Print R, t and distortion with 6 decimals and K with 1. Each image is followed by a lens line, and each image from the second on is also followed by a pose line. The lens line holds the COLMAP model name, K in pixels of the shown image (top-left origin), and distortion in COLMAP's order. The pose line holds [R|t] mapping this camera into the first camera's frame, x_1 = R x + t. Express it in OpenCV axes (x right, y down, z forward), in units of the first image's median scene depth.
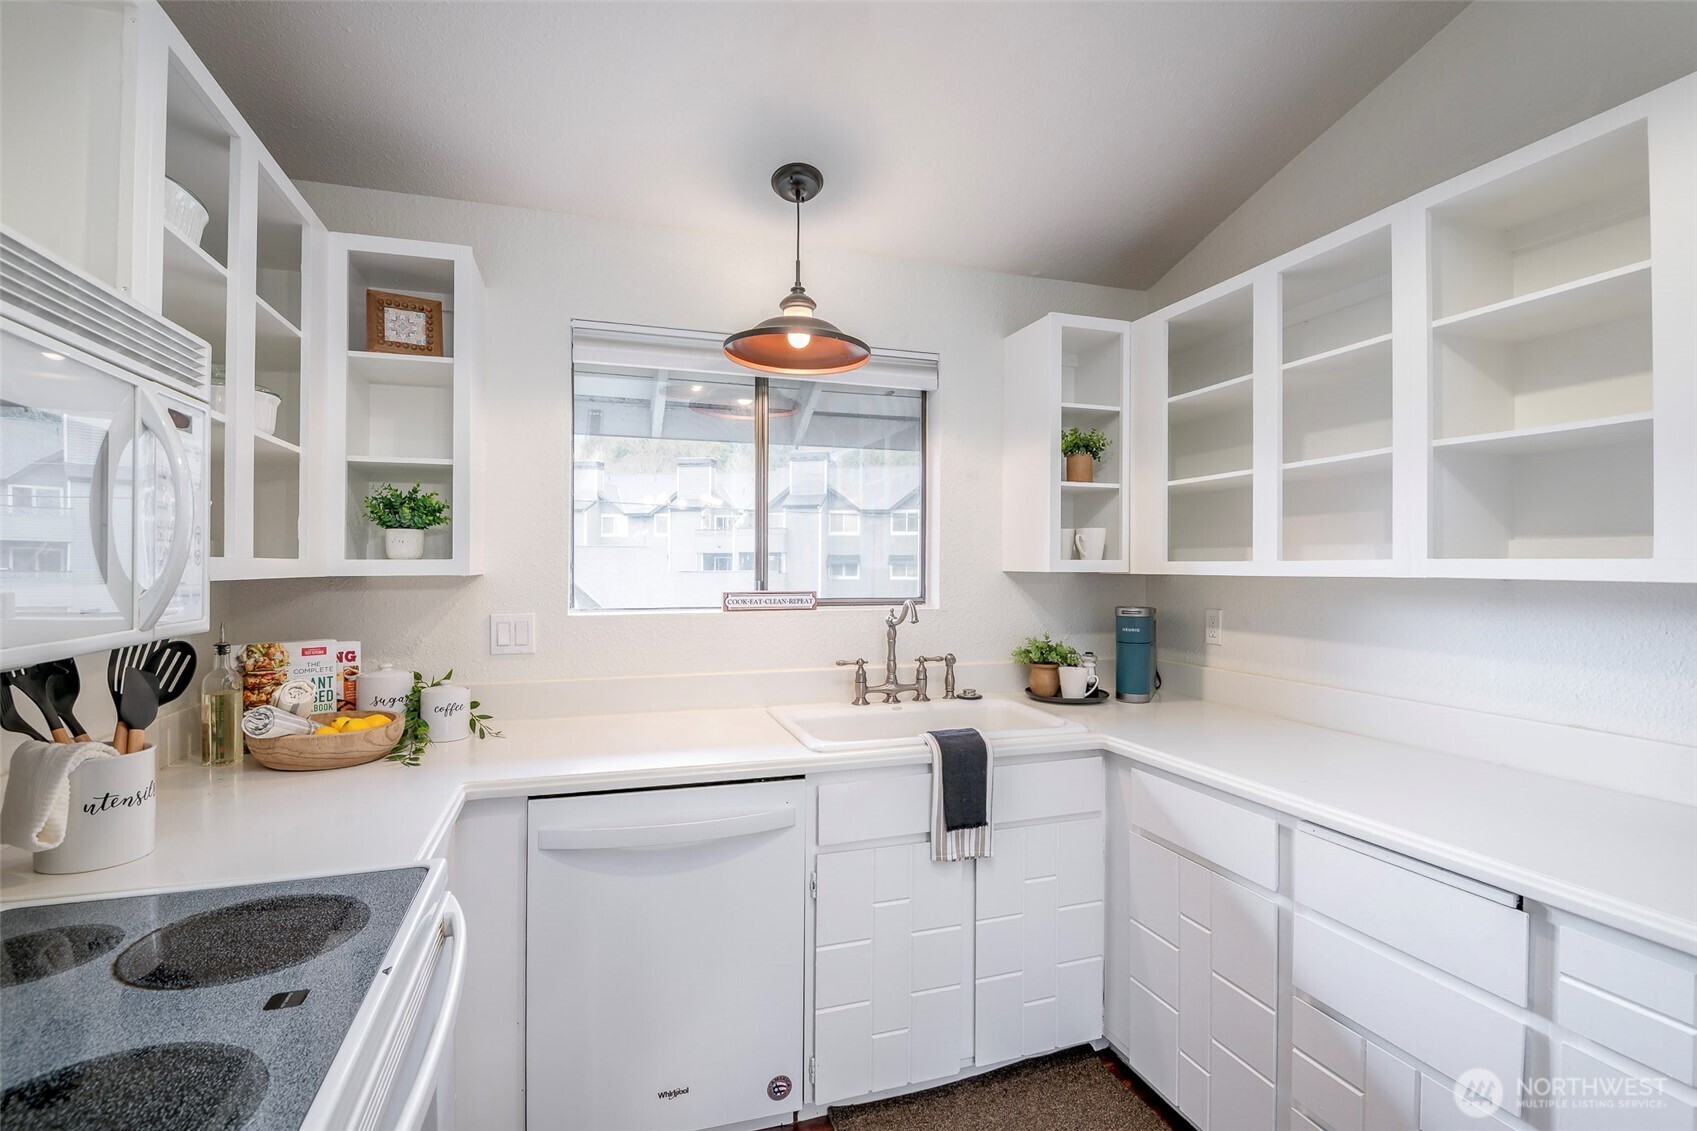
lens RADIAL K [[796.0, 0, 848.5], [0, 796.0, 565.5], [0, 0, 1]] dist [0.021212, -0.032443]
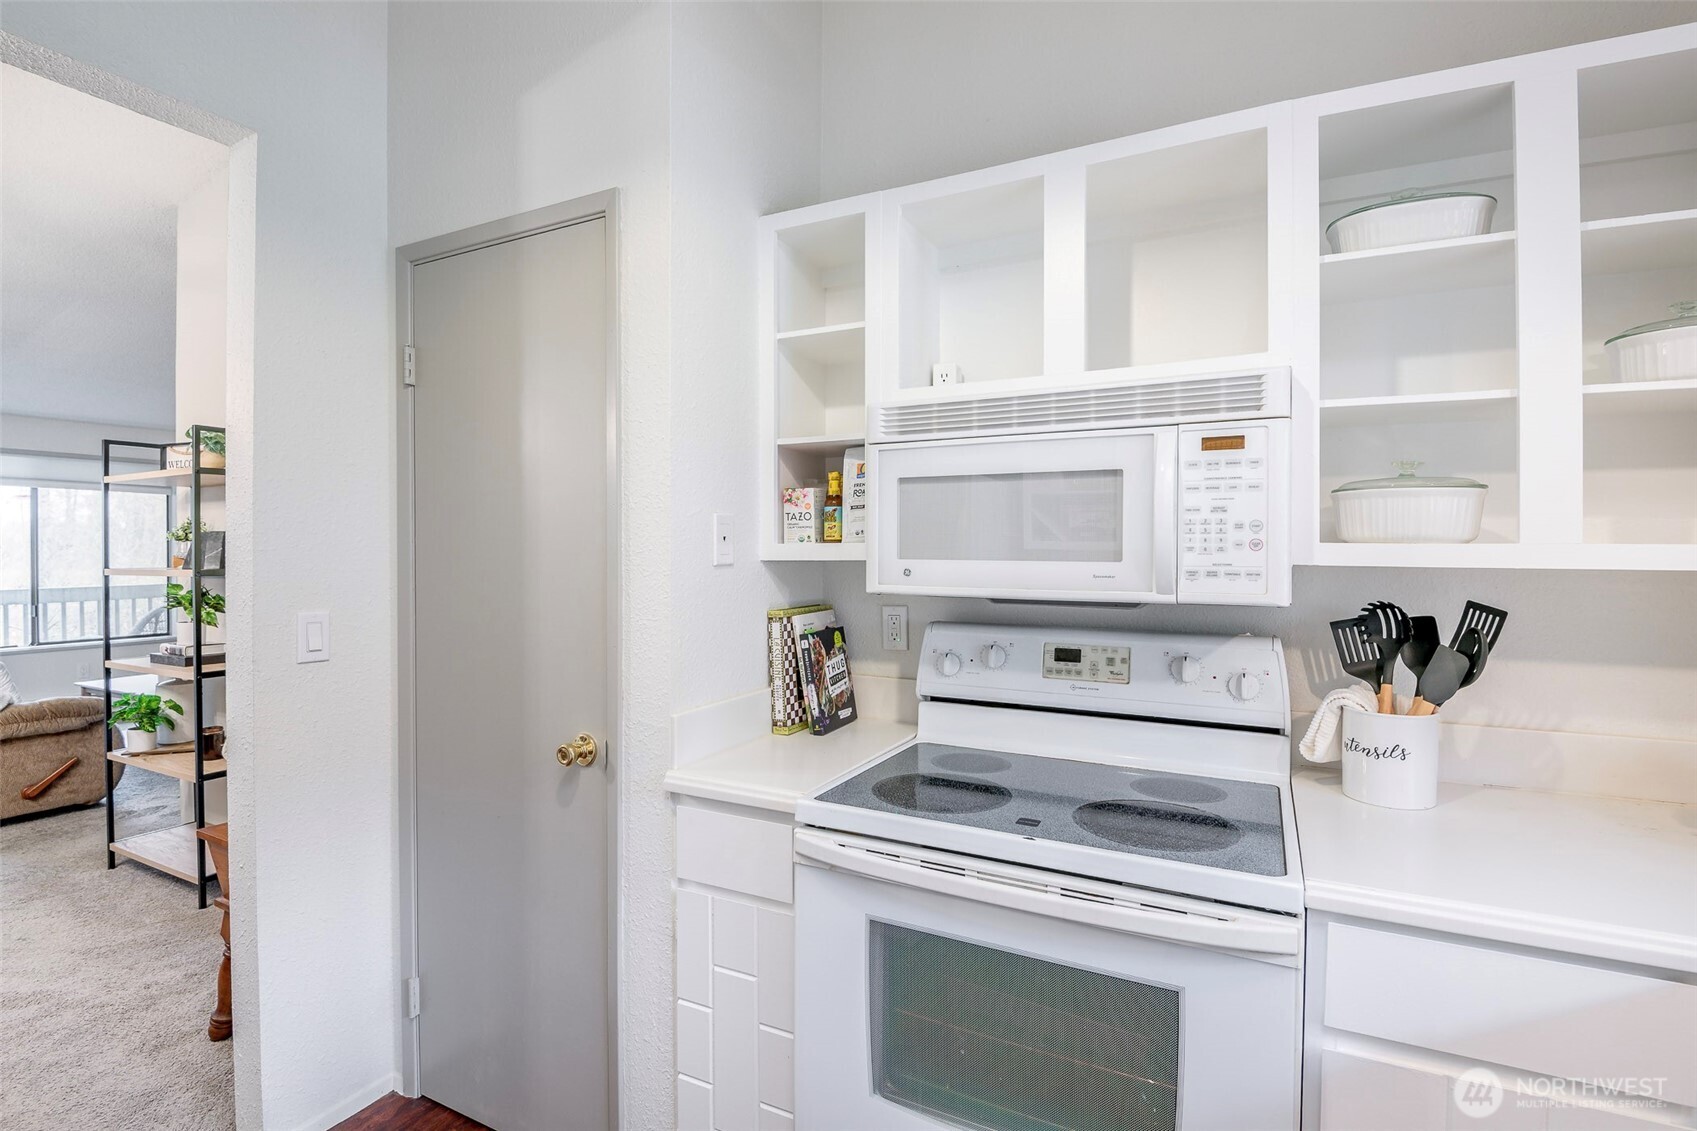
lens RADIAL K [[780.2, 0, 855.7], [0, 780.2, 562.6], [0, 0, 1]] dist [0.011744, -0.020768]
pose [[-0.698971, 0.003959, -0.715139, 0.245859], [-0.006627, 0.999906, 0.012012, 0.003790], [0.715119, 0.013135, -0.698879, 0.691023]]
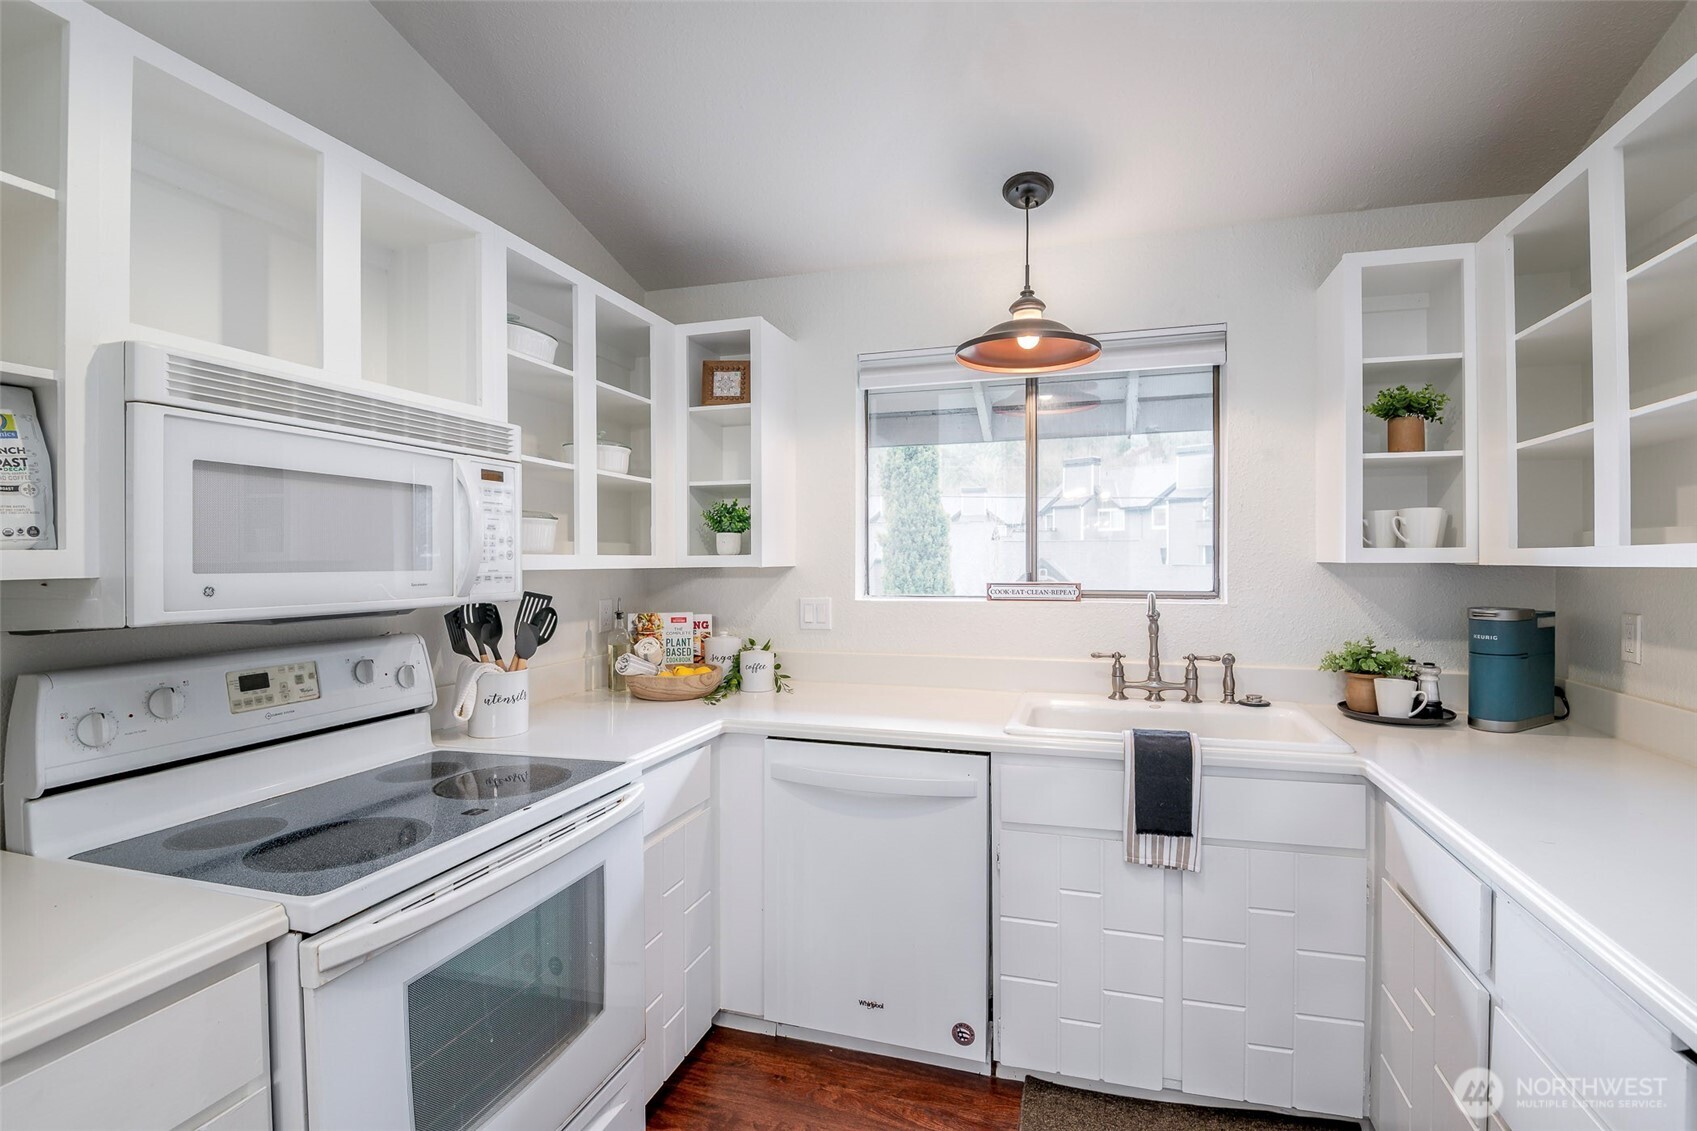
lens RADIAL K [[780.2, 0, 855.7], [0, 780.2, 562.6], [0, 0, 1]] dist [0.011744, -0.020768]
pose [[0.818301, -0.003820, -0.574777, 0.353723], [0.006195, 0.999978, 0.002174, 0.003221], [0.574757, -0.005340, 0.818307, 0.034509]]
